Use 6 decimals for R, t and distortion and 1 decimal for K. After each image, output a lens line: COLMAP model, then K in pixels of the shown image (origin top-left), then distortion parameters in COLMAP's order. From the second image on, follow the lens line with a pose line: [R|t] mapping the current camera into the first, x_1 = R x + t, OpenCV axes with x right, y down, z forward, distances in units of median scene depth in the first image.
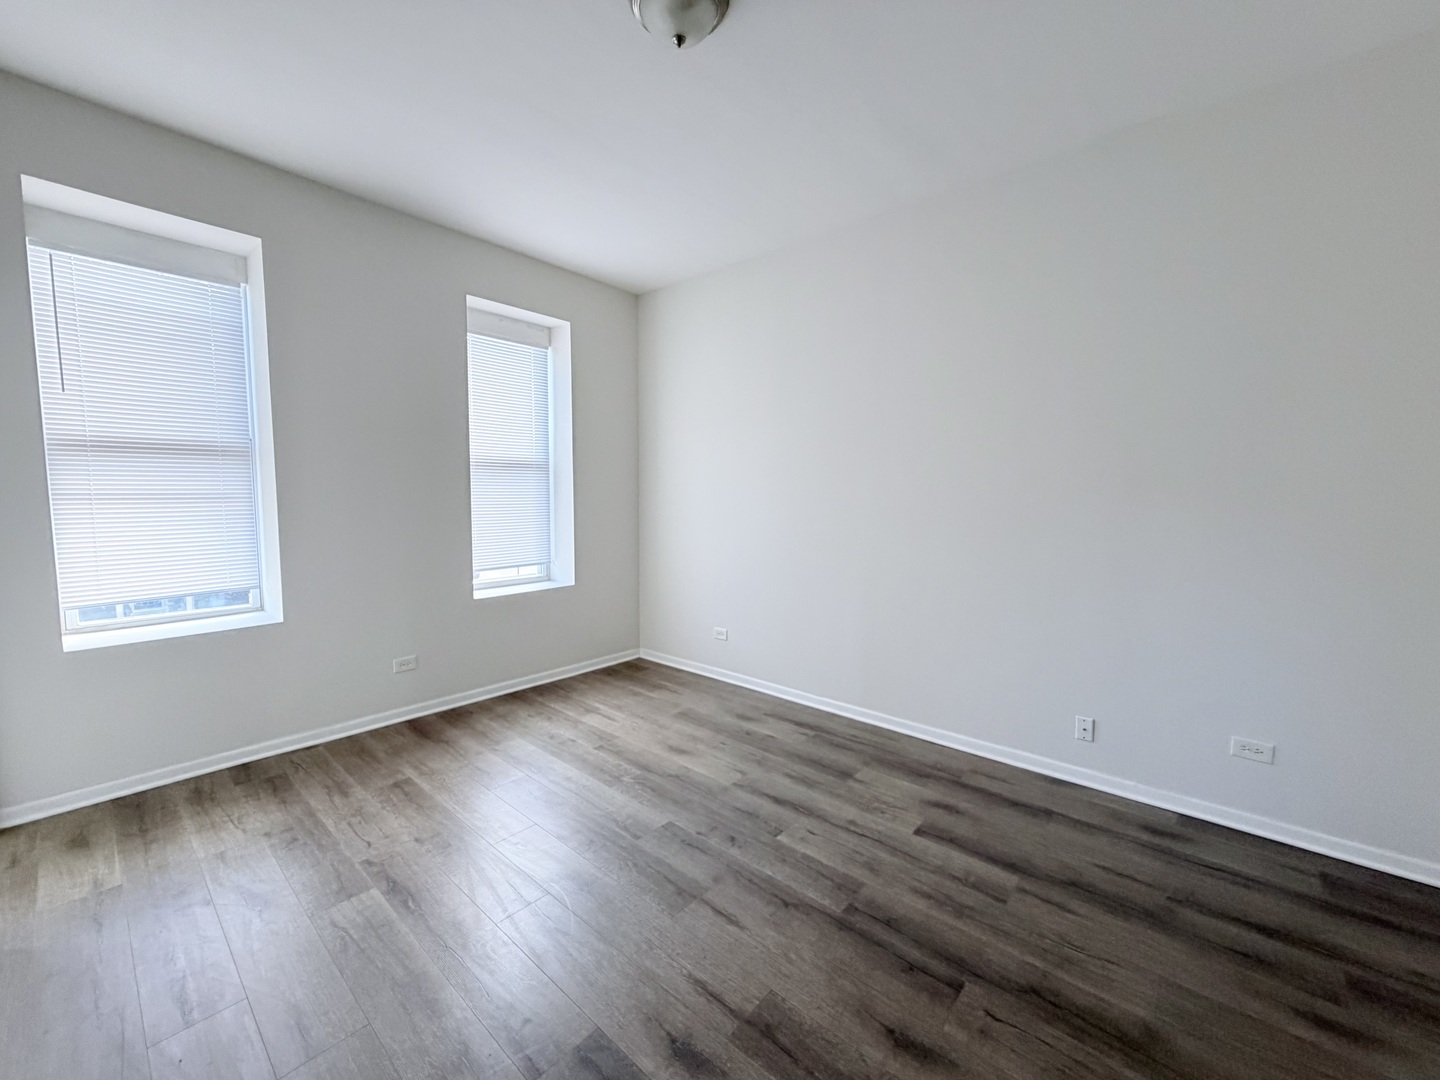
lens RADIAL K [[573.6, 0, 719.5], [0, 573.6, 538.7], [0, 0, 1]] dist [0.001180, 0.000066]
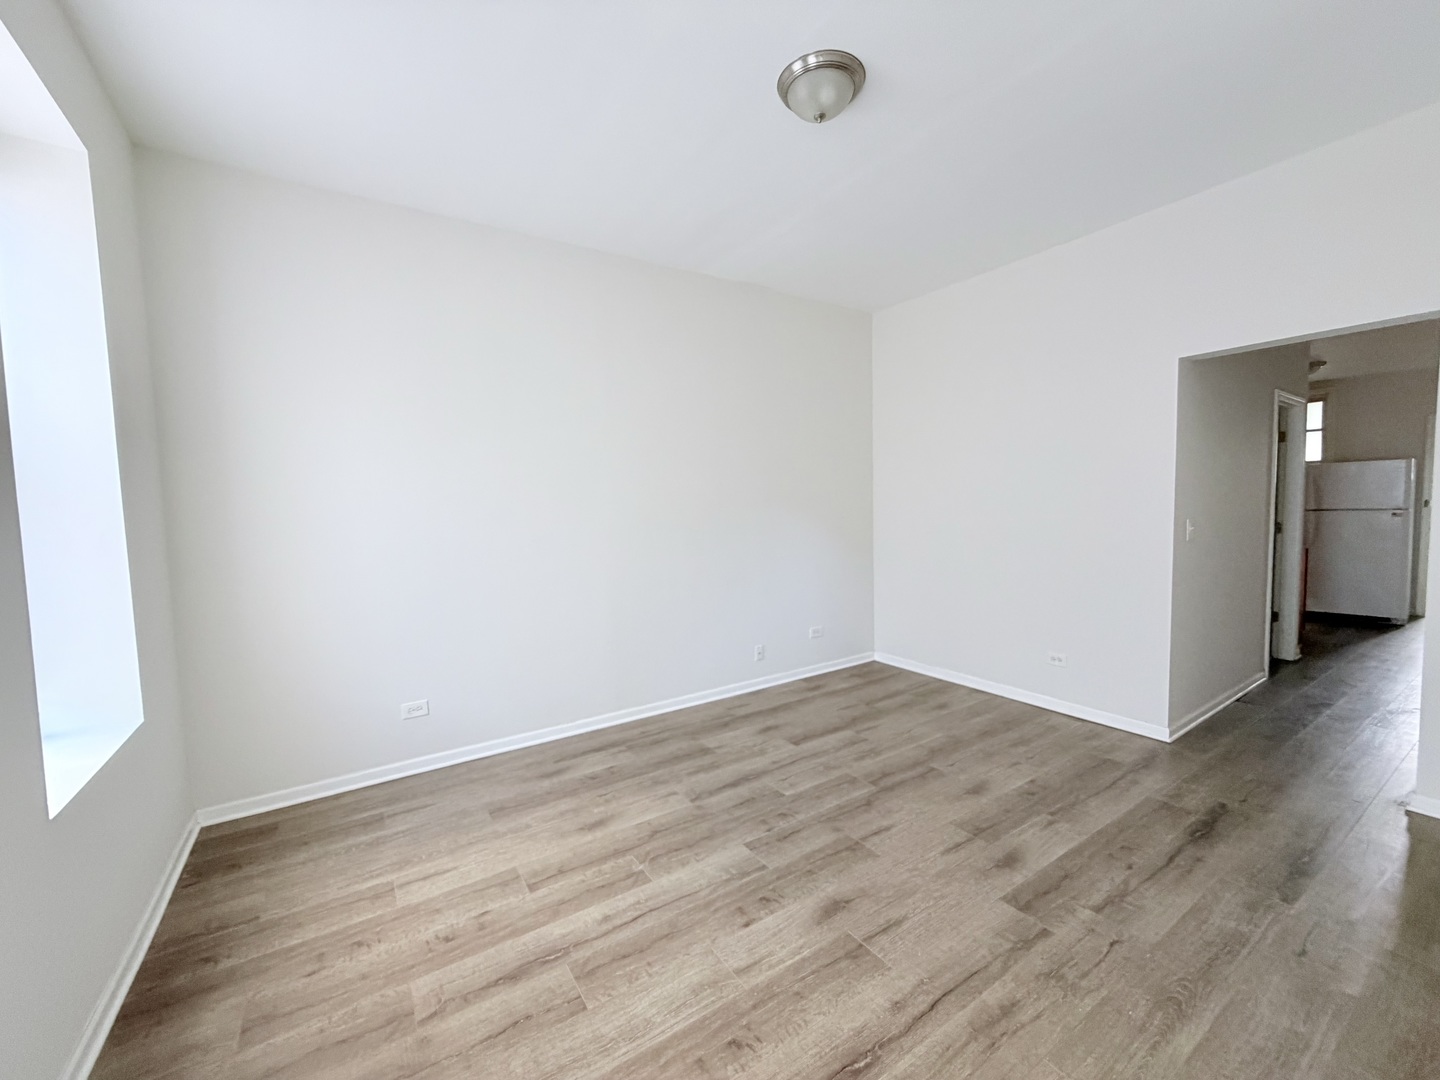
lens RADIAL K [[573.6, 0, 718.5], [0, 573.6, 544.8], [0, 0, 1]] dist [0.001180, 0.000066]
pose [[0.271116, -0.081573, 0.959084, -0.843365], [0.102157, 0.993213, 0.055598, -0.059950], [-0.957110, 0.082904, 0.277610, 0.621017]]
